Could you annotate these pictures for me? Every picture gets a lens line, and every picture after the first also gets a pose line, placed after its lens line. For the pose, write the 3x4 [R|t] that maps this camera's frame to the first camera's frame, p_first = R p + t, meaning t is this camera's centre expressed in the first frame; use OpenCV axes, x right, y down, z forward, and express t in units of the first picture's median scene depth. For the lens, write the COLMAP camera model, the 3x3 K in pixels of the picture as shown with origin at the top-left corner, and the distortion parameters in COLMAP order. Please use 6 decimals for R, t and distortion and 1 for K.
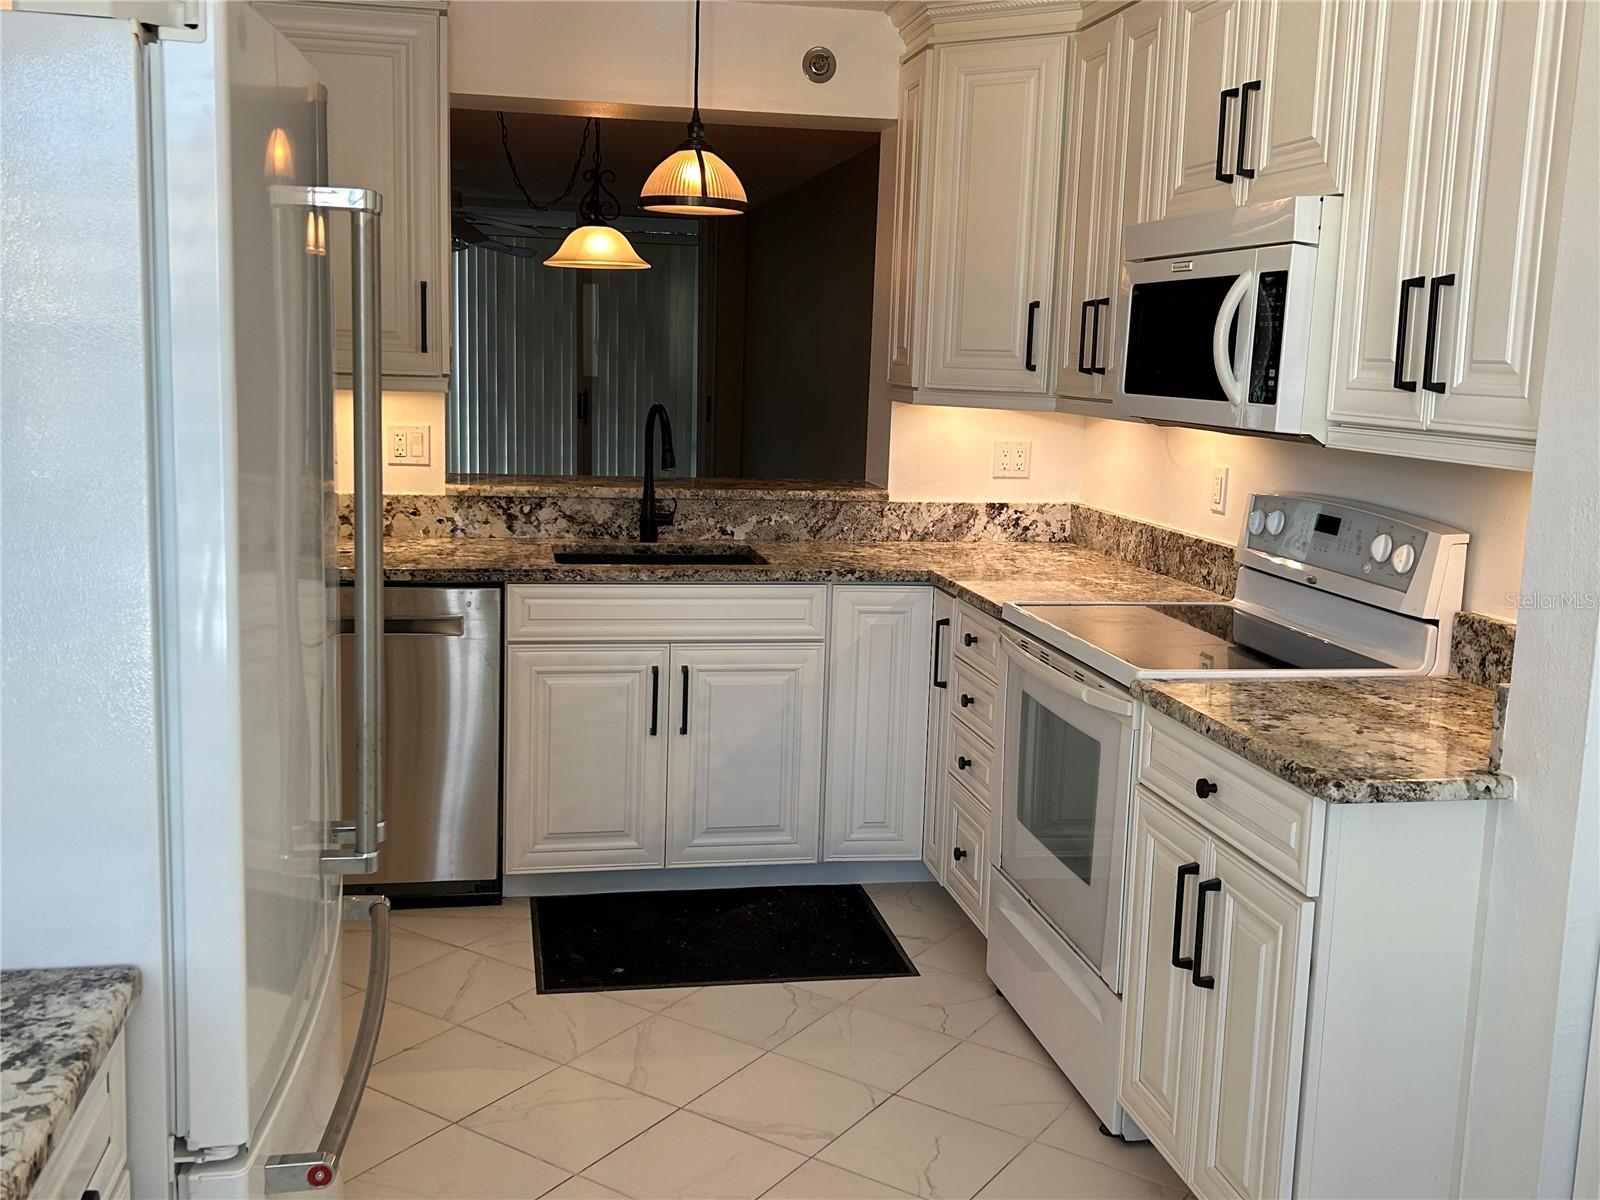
lens RADIAL K [[1526.1, 0, 800.0], [0, 1526.1, 600.0], [0, 0, 1]] dist [0.181447, -0.449471]
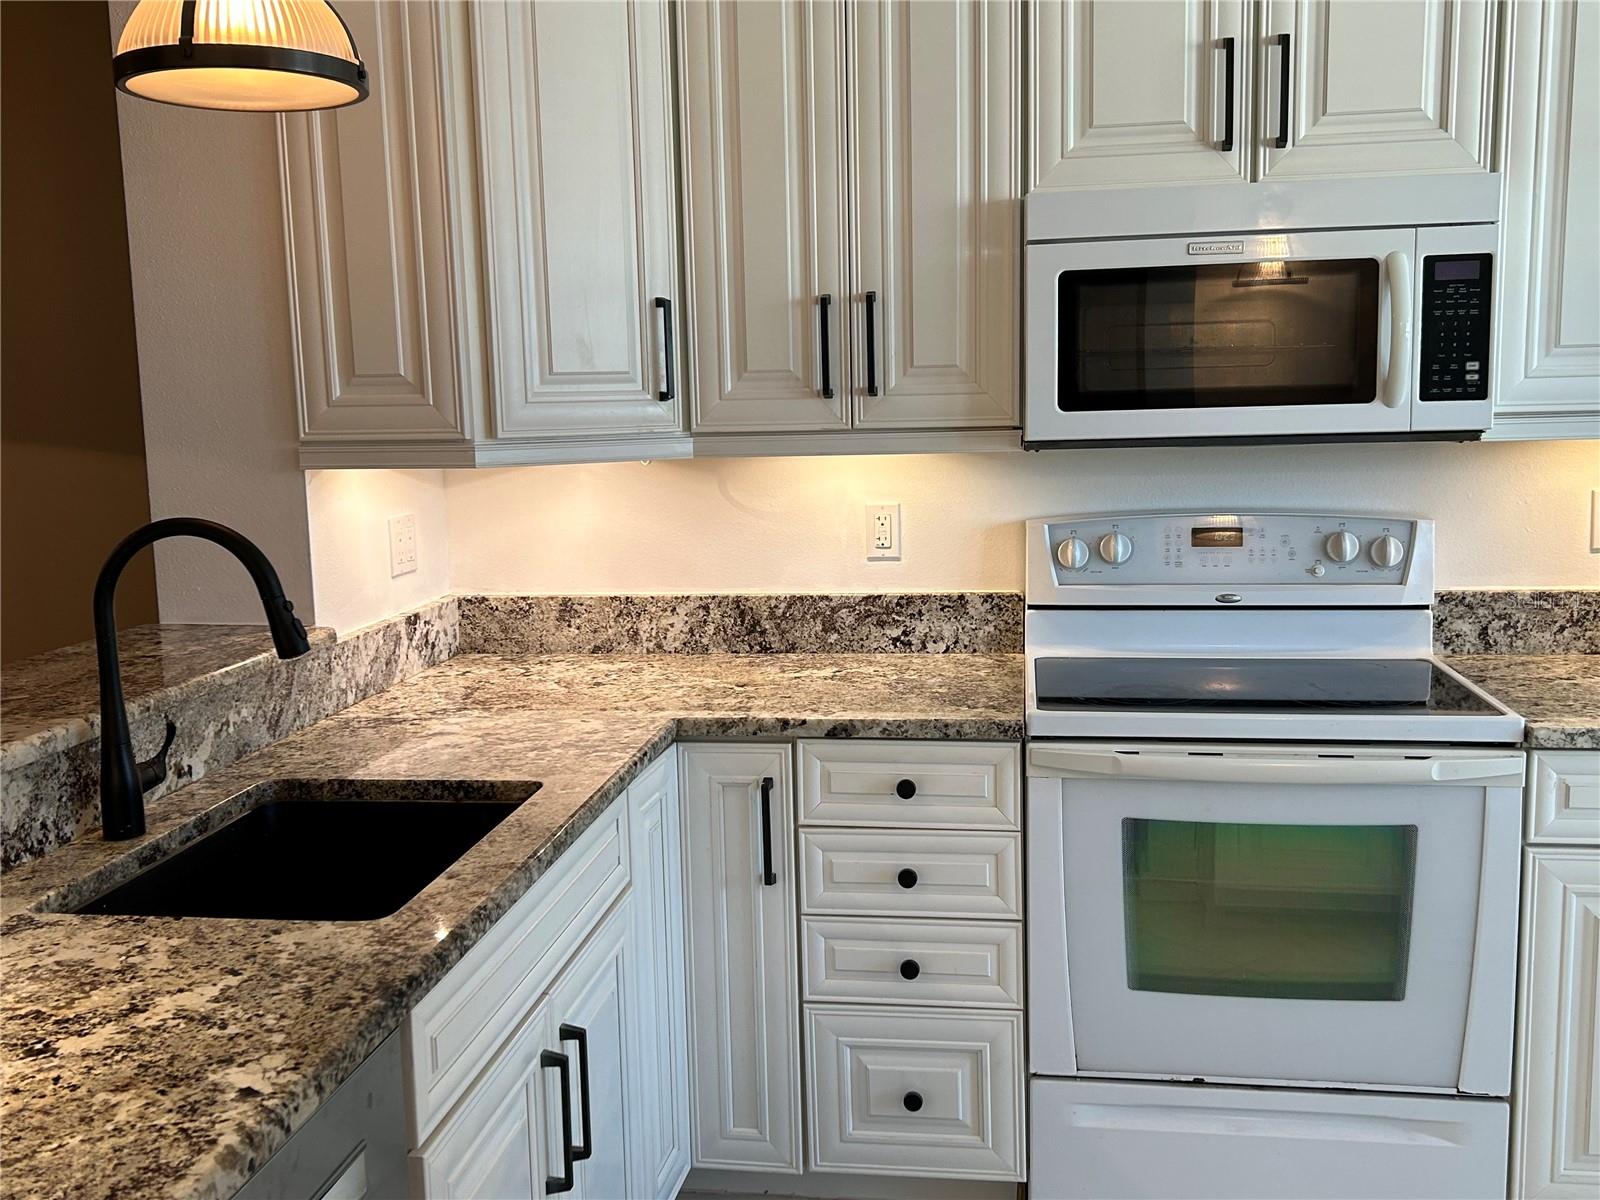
lens RADIAL K [[1526.1, 0, 800.0], [0, 1526.1, 600.0], [0, 0, 1]] dist [0.181447, -0.449471]
pose [[0.326272, -0.169861, 0.929889, -0.499035], [0.186848, 0.975902, 0.112707, -0.134747], [-0.926625, 0.136974, 0.350148, 0.758367]]
